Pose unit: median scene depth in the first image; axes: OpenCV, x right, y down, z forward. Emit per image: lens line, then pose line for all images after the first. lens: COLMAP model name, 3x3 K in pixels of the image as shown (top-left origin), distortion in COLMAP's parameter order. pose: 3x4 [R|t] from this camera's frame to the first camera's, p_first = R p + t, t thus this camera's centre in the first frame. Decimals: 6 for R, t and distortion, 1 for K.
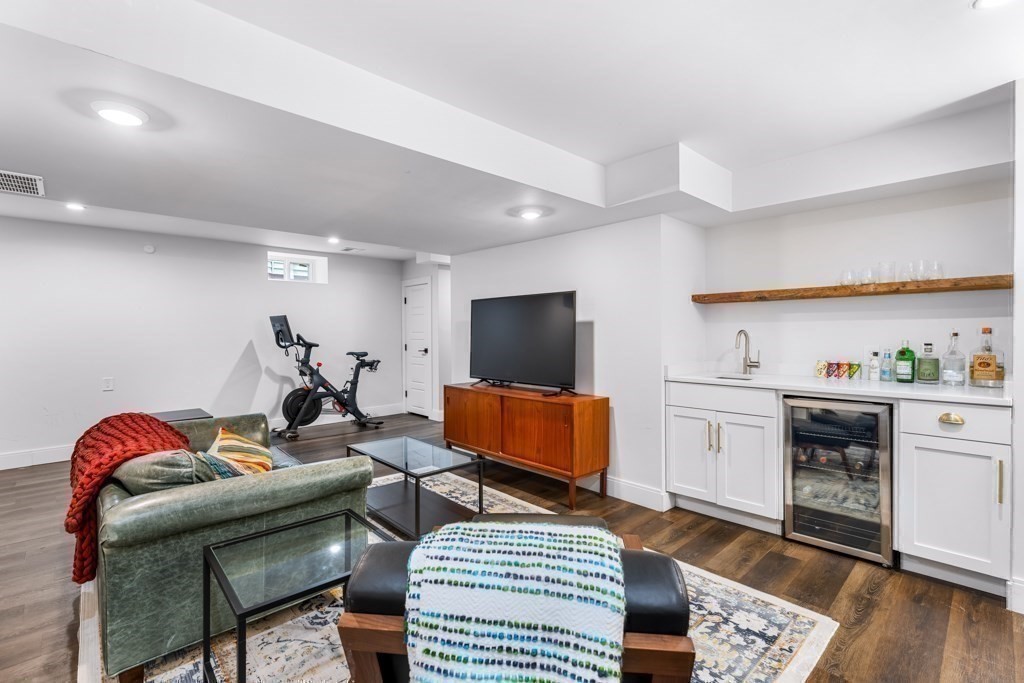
lens RADIAL K [[458.5, 0, 503.0], [0, 458.5, 340.3], [0, 0, 1]] dist [0.002650, 0.000383]
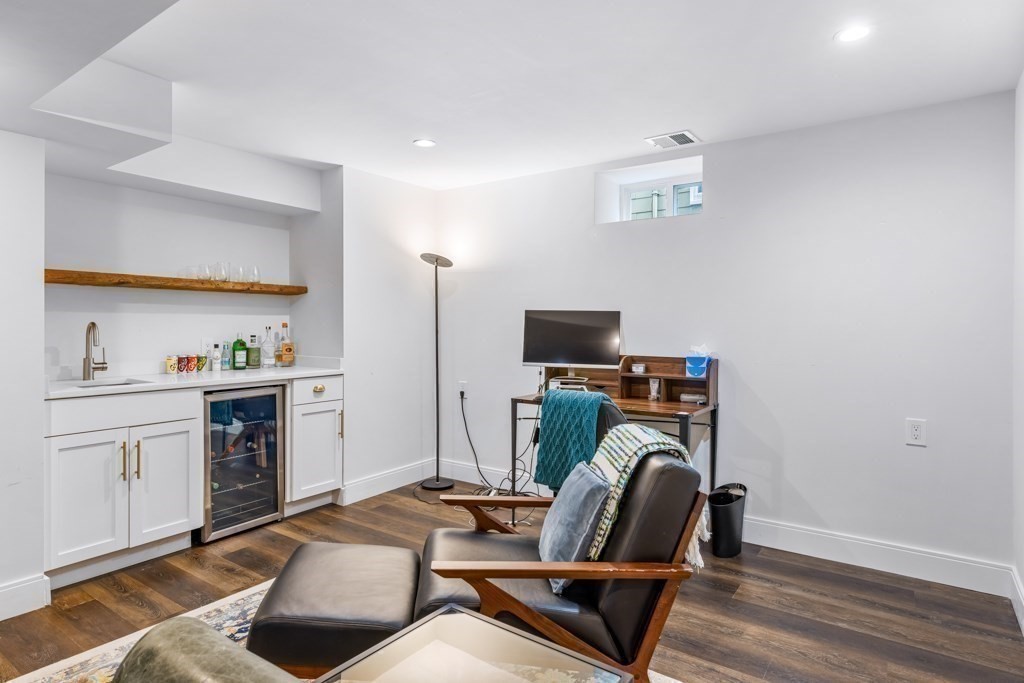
lens RADIAL K [[562.3, 0, 515.0], [0, 562.3, 333.4], [0, 0, 1]] dist [0.010922, 0.001022]
pose [[-0.201364, -0.009810, 0.979467, -0.623798], [0.010789, 0.999867, 0.012233, -0.008300], [-0.979457, 0.013030, -0.201231, 0.581521]]
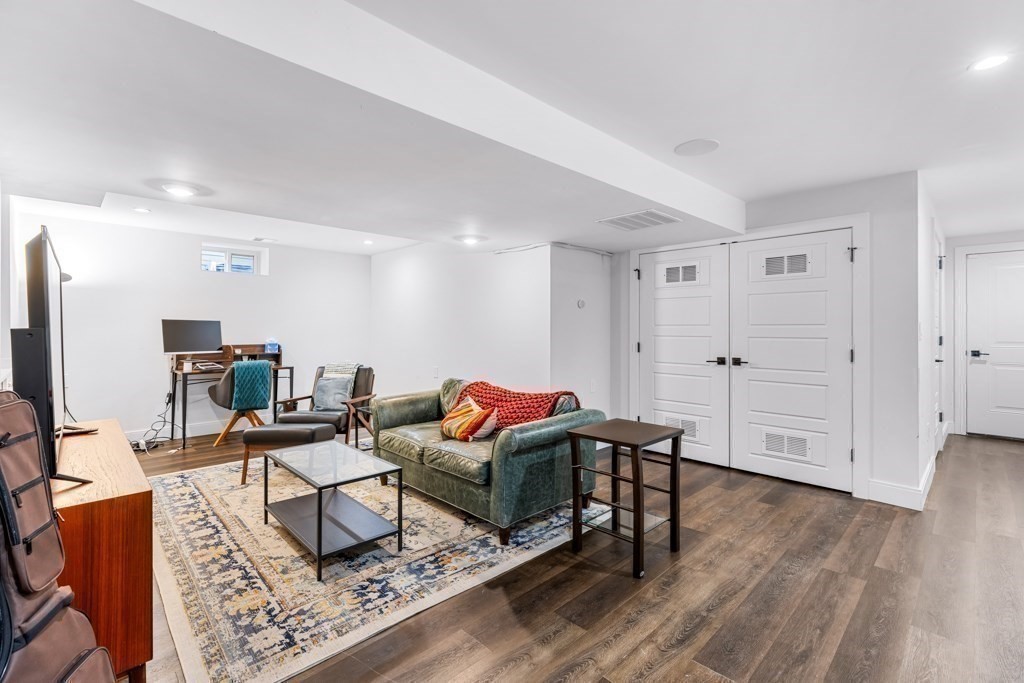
lens RADIAL K [[458.5, 0, 516.0], [0, 458.5, 333.9], [0, 0, 1]] dist [0.002650, 0.000383]
pose [[-0.999554, 0.006487, -0.029135, -0.583615], [0.005715, 0.999633, 0.026492, -0.030594], [0.029296, 0.026314, -0.999224, 2.038617]]
